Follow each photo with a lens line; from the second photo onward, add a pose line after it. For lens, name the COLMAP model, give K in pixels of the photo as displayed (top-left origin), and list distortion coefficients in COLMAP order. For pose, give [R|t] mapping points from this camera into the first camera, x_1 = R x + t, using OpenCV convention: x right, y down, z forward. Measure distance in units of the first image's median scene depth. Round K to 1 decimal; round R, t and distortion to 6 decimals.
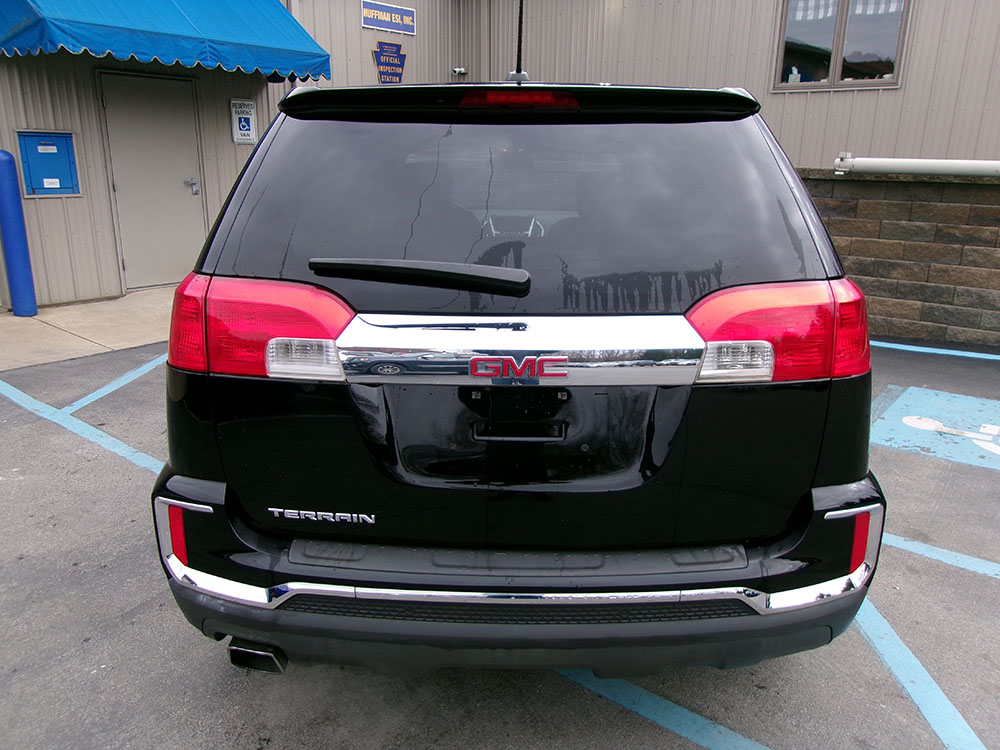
lens RADIAL K [[774.9, 0, 495.4], [0, 774.9, 367.5], [0, 0, 1]] dist [-0.011651, 0.034337]
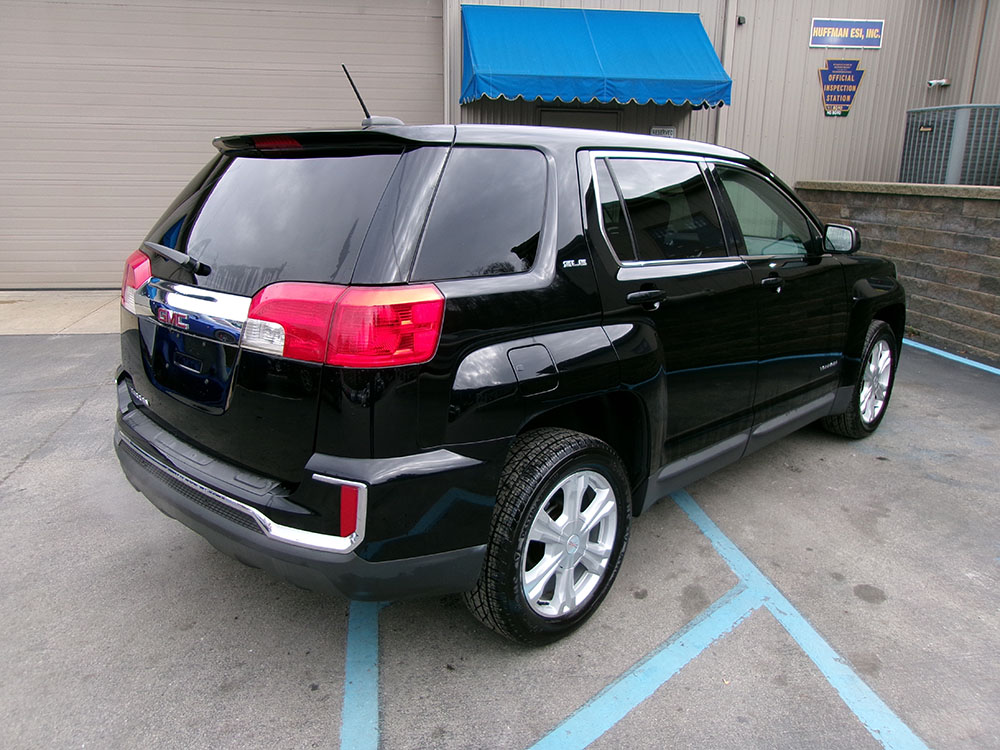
lens RADIAL K [[772.6, 0, 500.0], [0, 772.6, 375.0], [0, 0, 1]] dist [-0.010472, 0.034530]
pose [[0.735492, 0.174636, -0.654640, 0.324748], [-0.184914, 0.981269, 0.054018, -0.019459], [0.651811, 0.081322, 0.754009, 0.059178]]
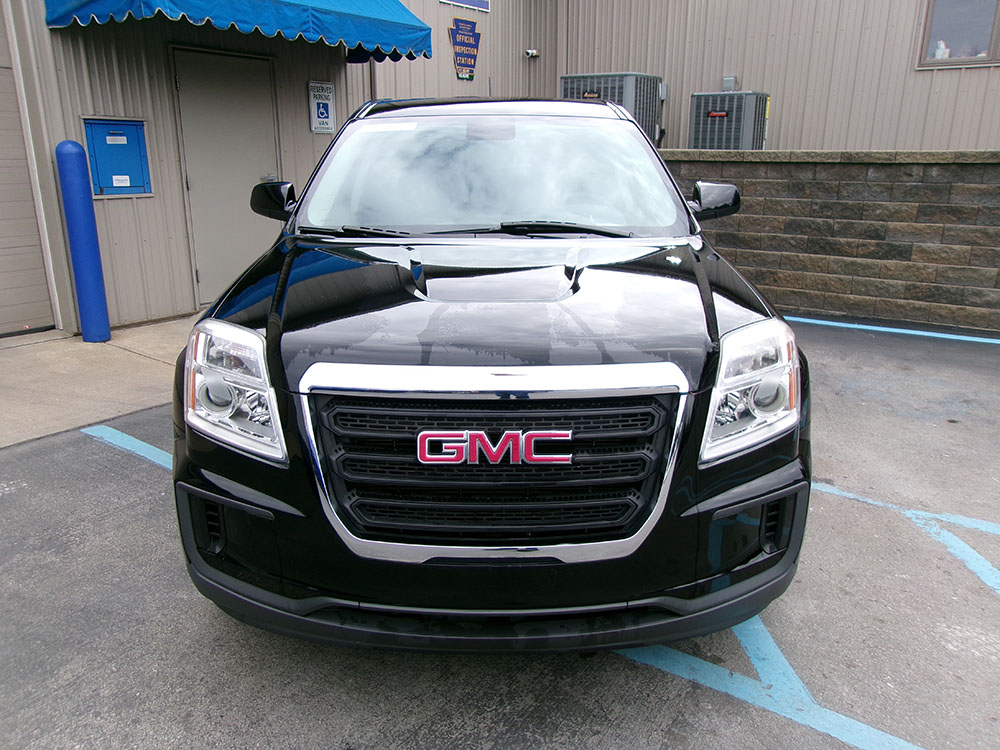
lens RADIAL K [[774.9, 0, 495.4], [0, 774.9, 367.5], [0, 0, 1]] dist [-0.011651, 0.034337]
pose [[0.998492, -0.024342, 0.049201, -0.209448], [0.024135, 0.999697, 0.004795, -0.030194], [-0.049303, -0.003600, 0.998777, 0.142150]]
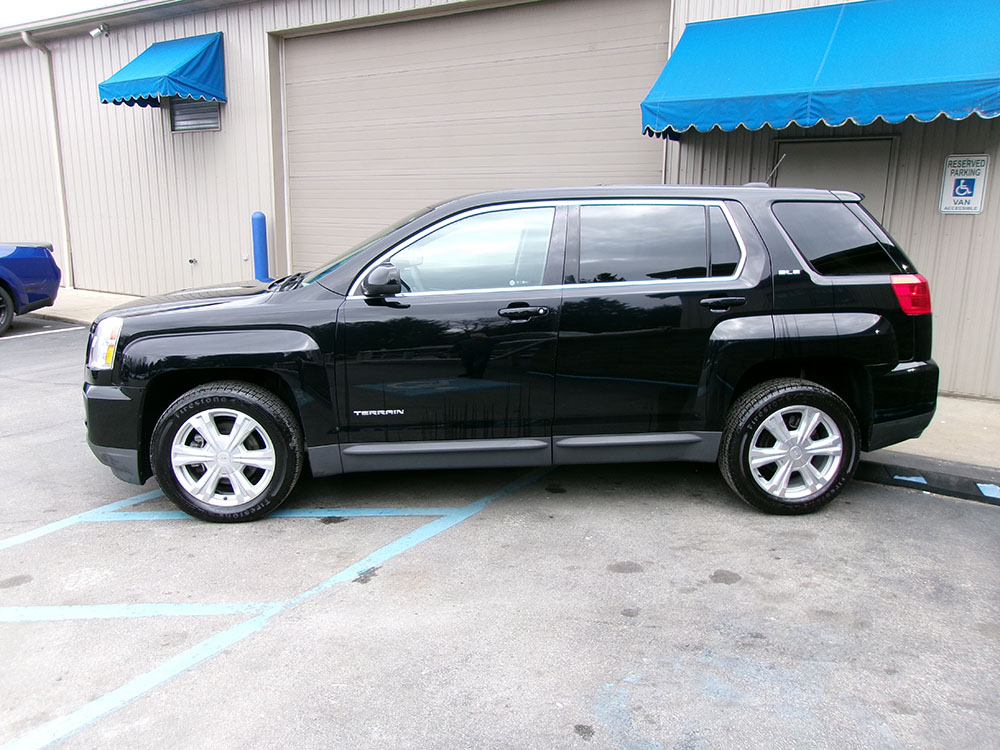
lens RADIAL K [[774.9, 0, 495.4], [0, 774.9, 367.5], [0, 0, 1]] dist [-0.011651, 0.034337]
pose [[0.103557, 0.187115, -0.976864, 0.447789], [-0.276654, 0.948806, 0.152412, -0.162653], [0.955373, 0.254470, 0.150022, 0.584696]]
